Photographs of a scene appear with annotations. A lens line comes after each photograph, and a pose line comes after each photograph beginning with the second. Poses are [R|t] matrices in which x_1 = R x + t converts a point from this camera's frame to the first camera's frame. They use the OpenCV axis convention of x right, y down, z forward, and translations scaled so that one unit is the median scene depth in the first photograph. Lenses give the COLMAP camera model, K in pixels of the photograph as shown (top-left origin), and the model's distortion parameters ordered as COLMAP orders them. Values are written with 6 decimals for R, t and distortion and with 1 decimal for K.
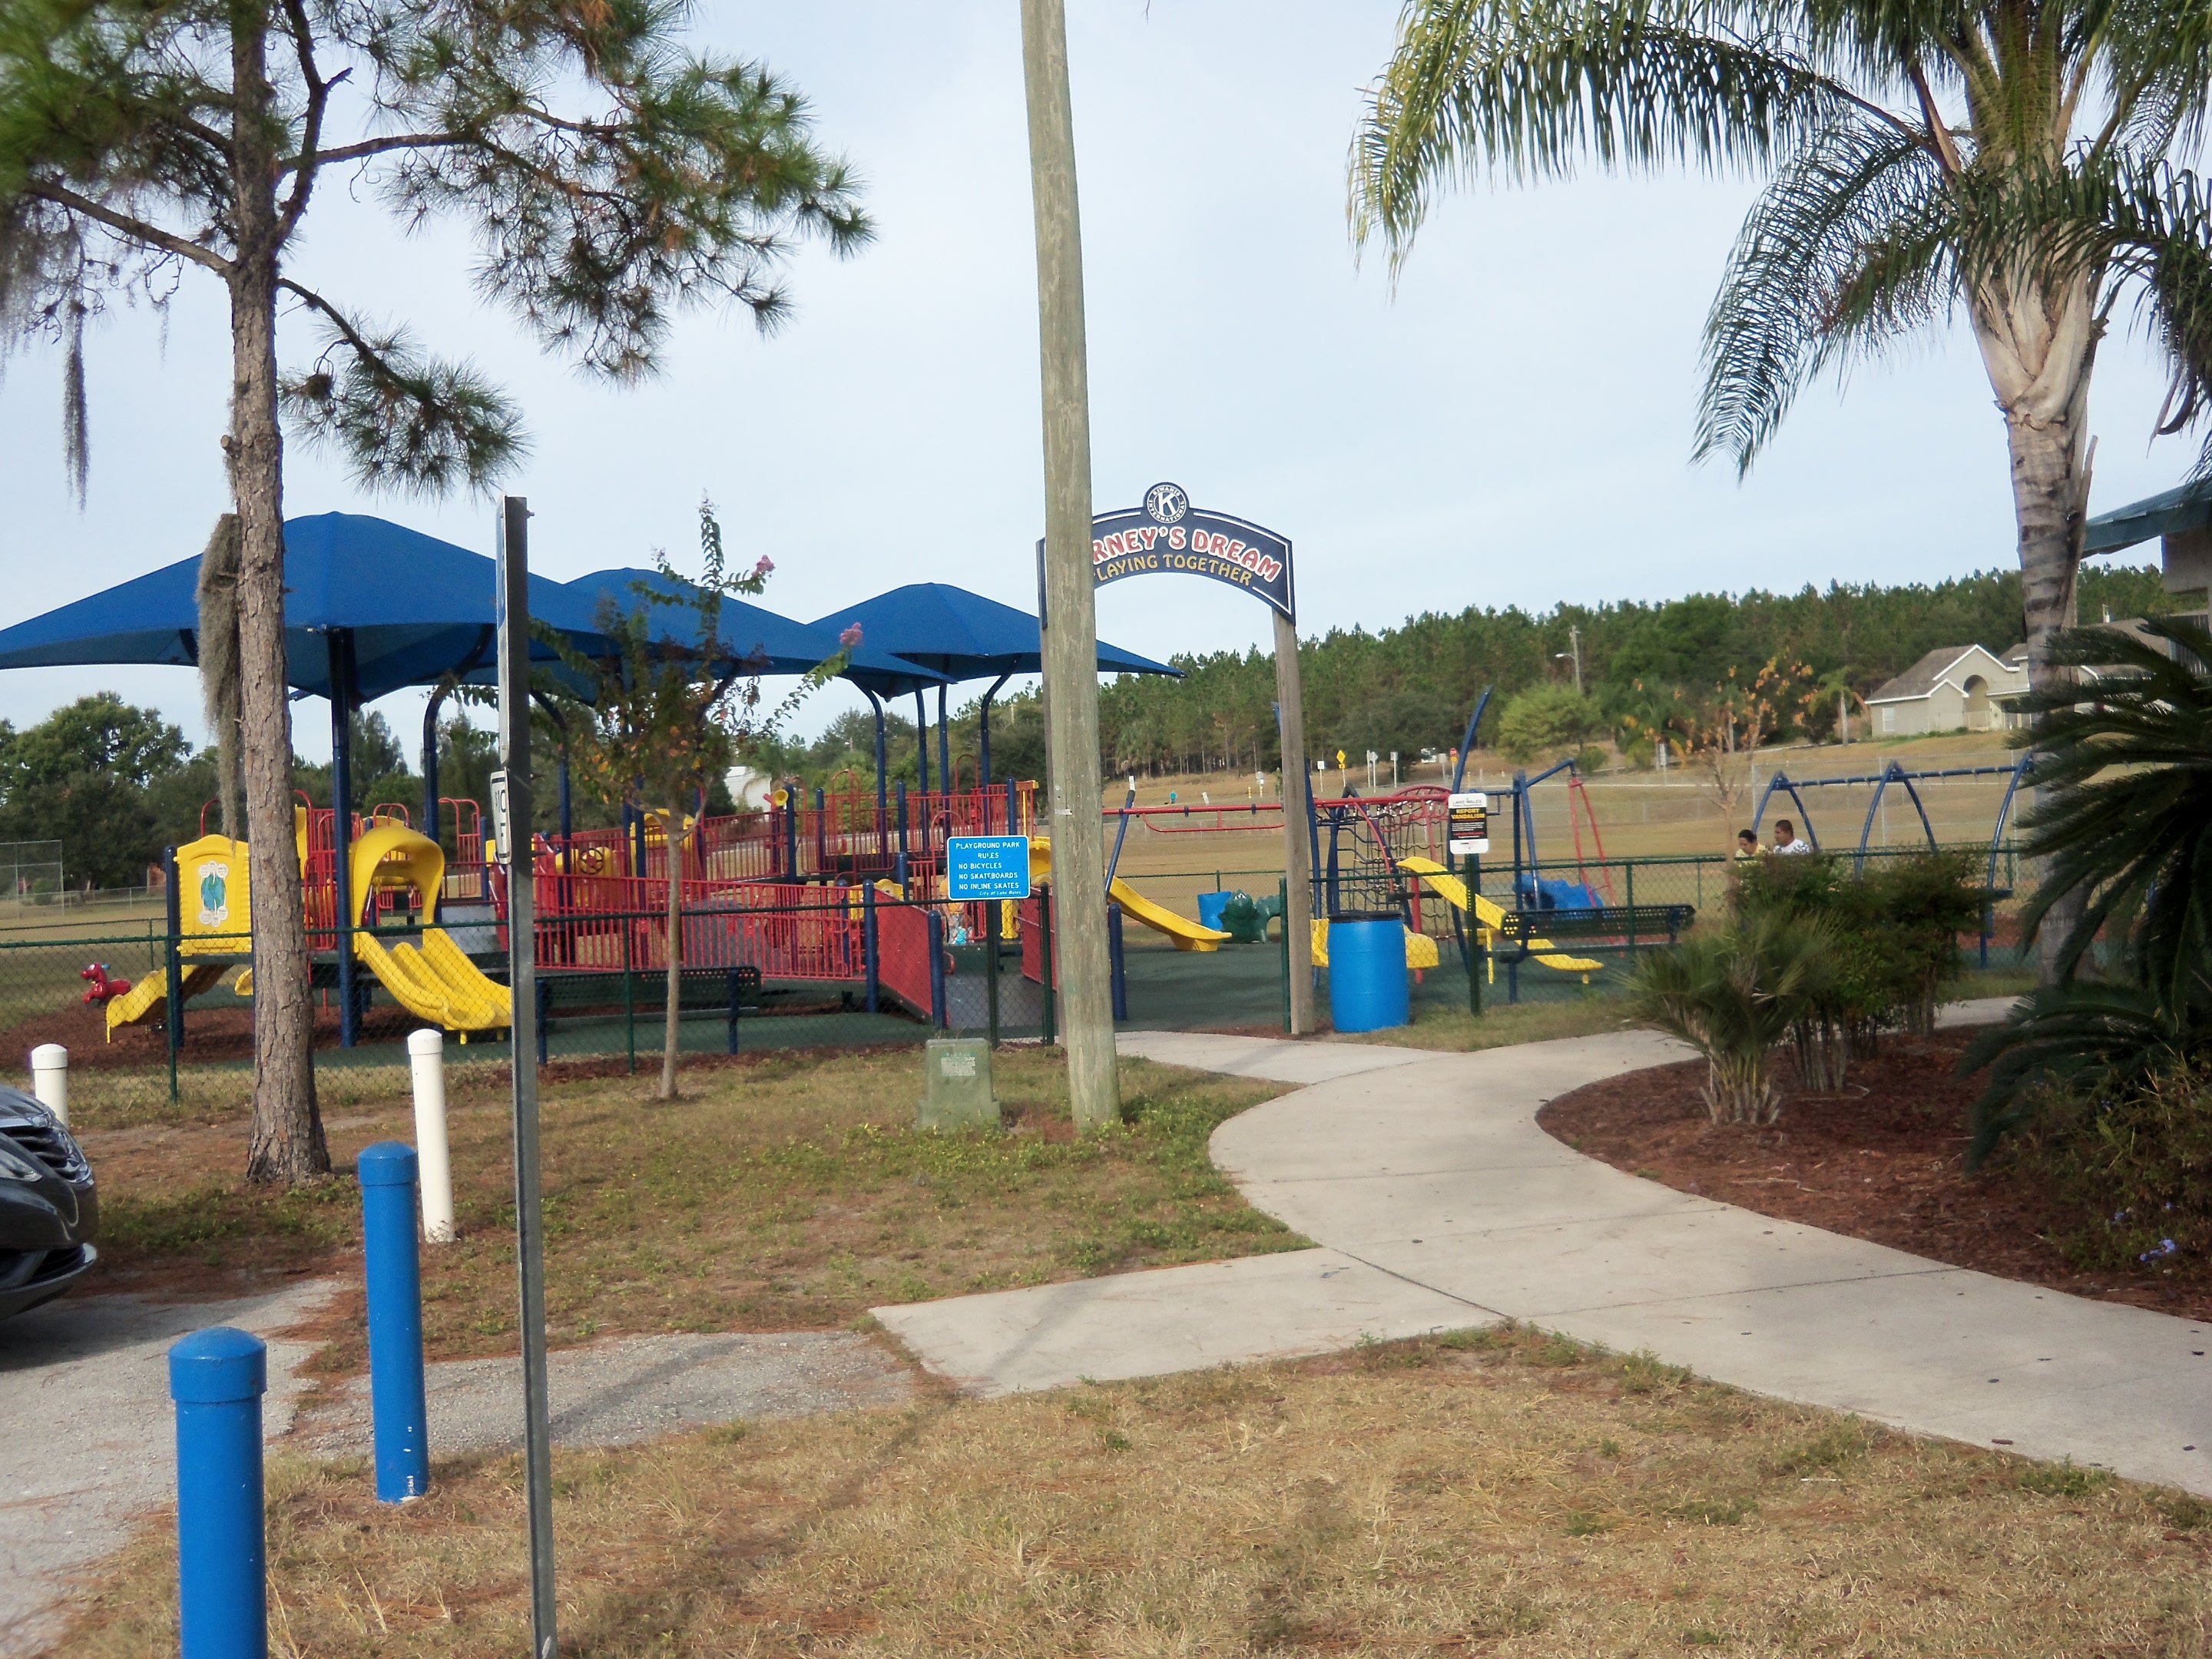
lens RADIAL K [[2523.8, 0, 1106.0], [0, 2523.8, 829.5], [0, 0, 1]] dist [-0.118821, -0.048138]
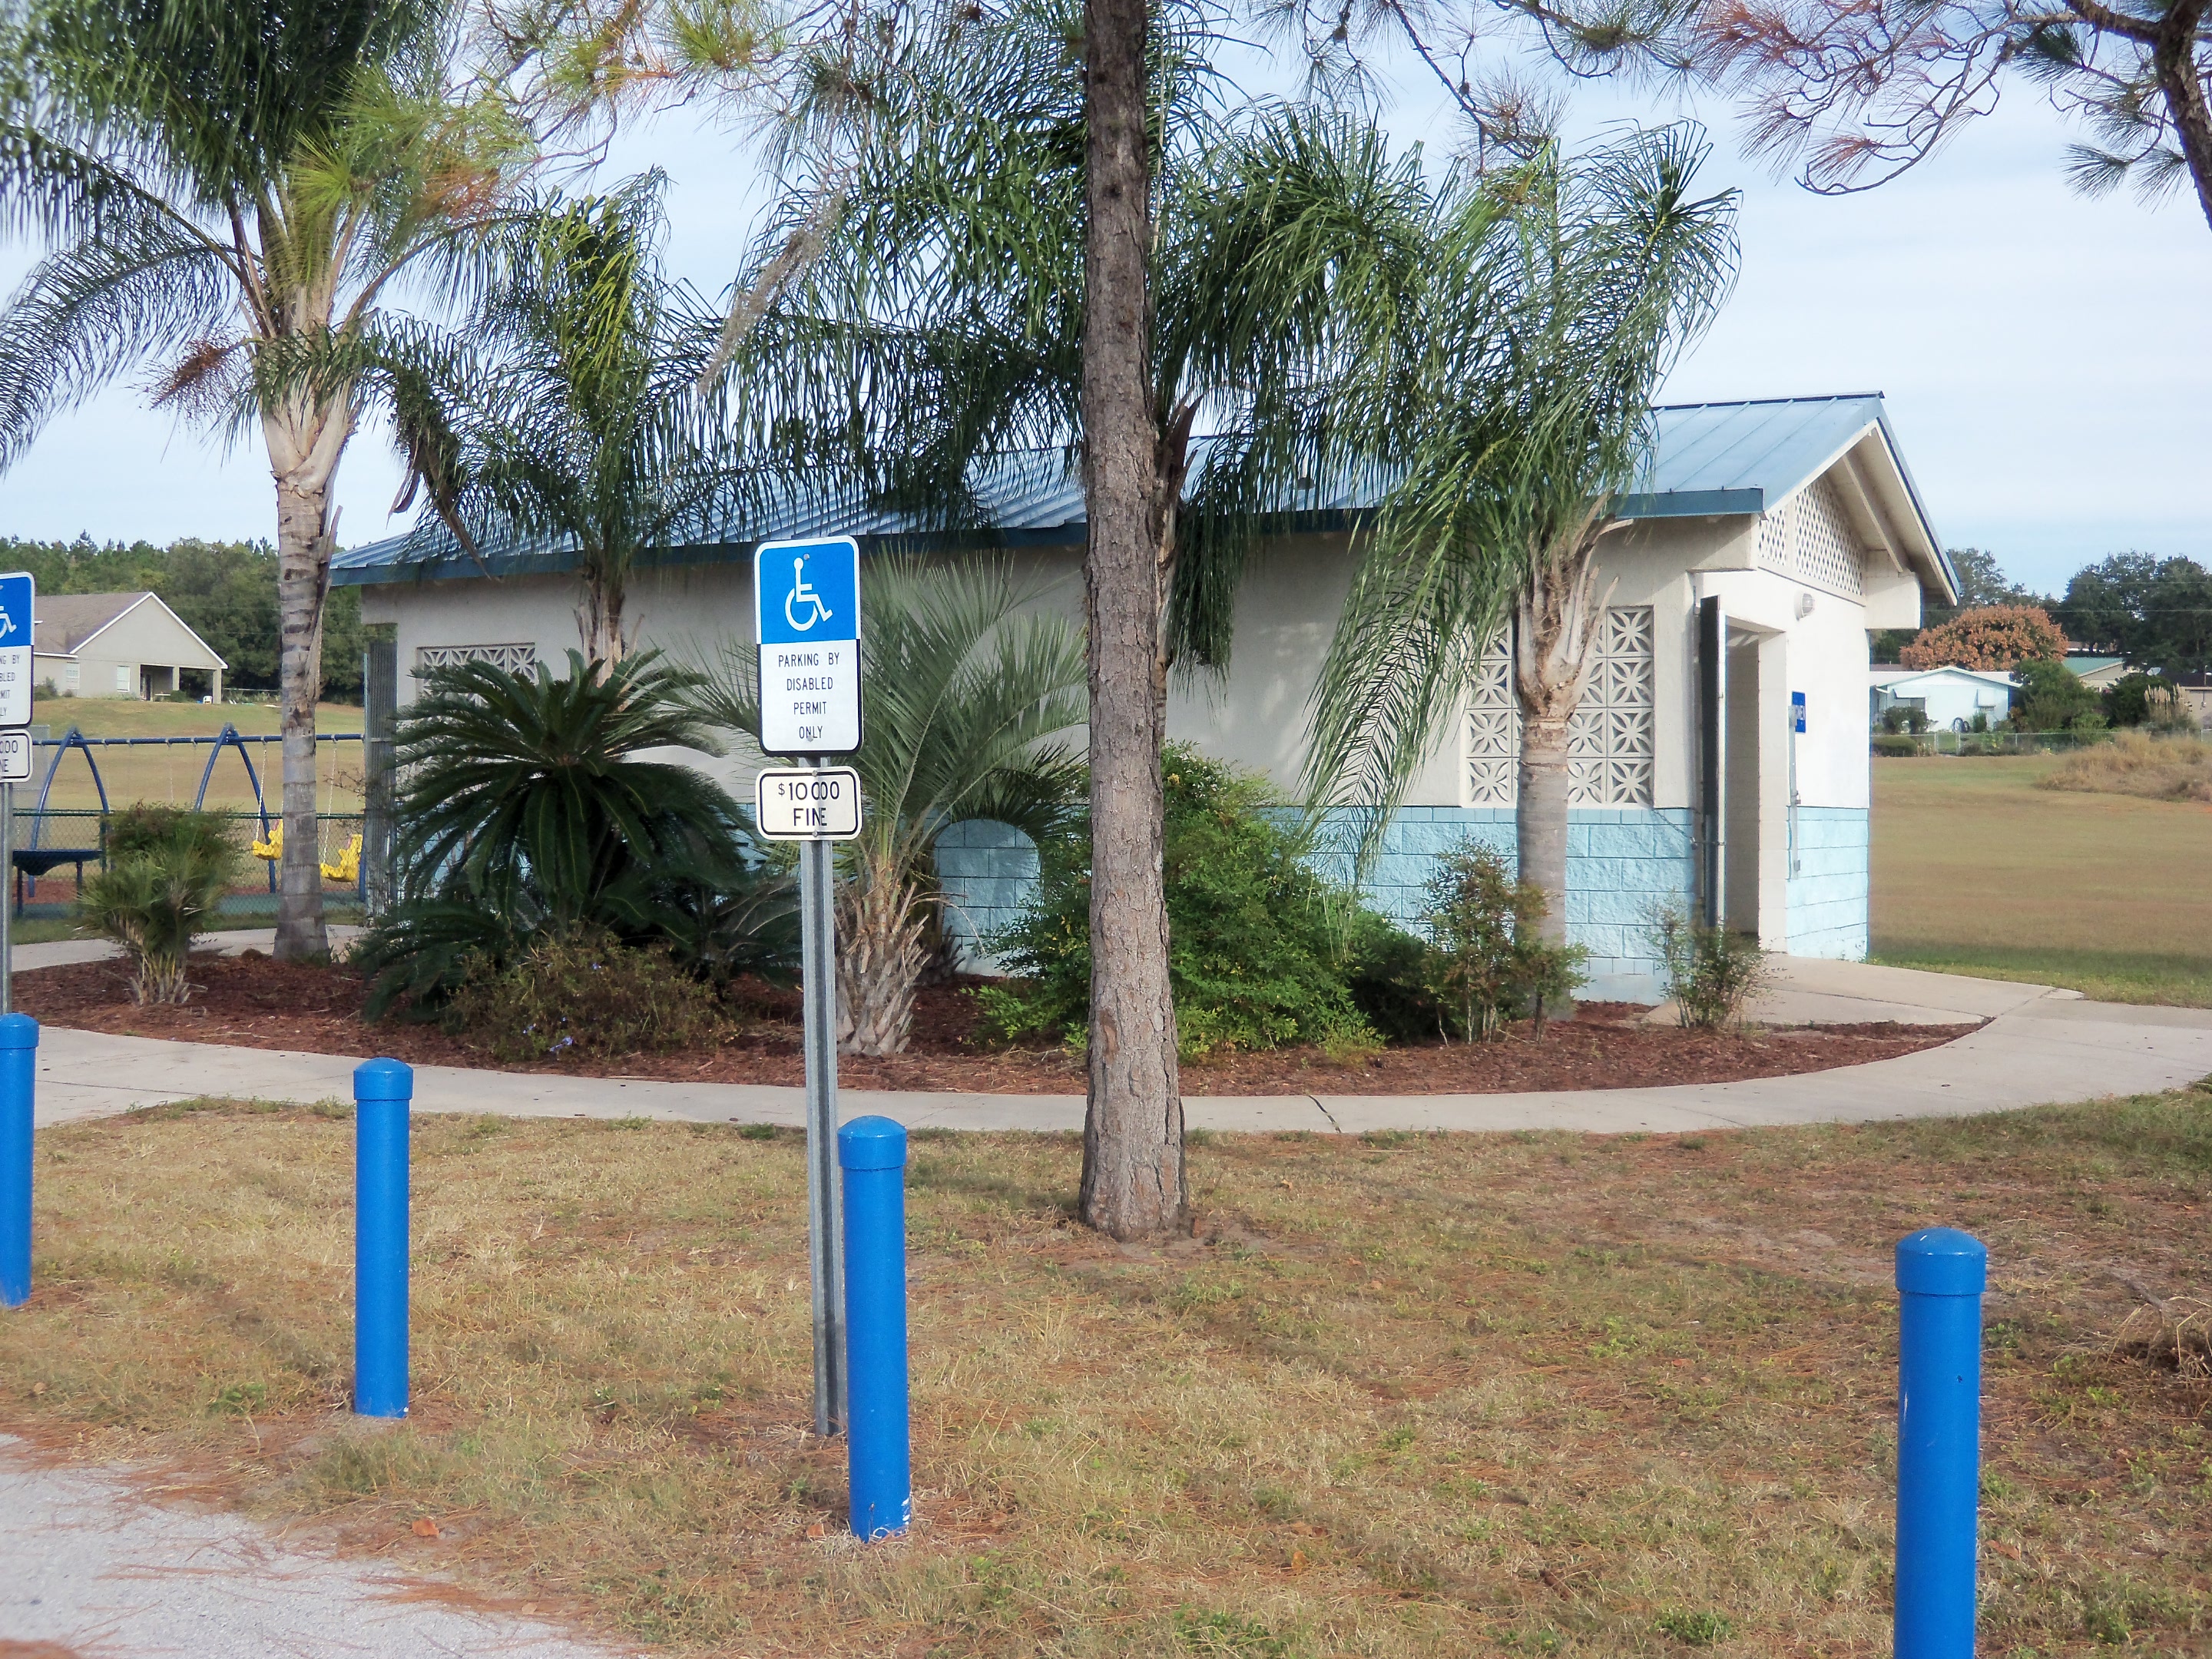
lens RADIAL K [[2523.8, 0, 1106.0], [0, 2523.8, 829.5], [0, 0, 1]] dist [-0.118821, -0.048138]
pose [[0.703301, 0.031011, 0.710215, -0.263703], [-0.043911, 0.999035, -0.000139, -0.002120], [-0.709535, -0.031088, 0.703985, -0.254674]]
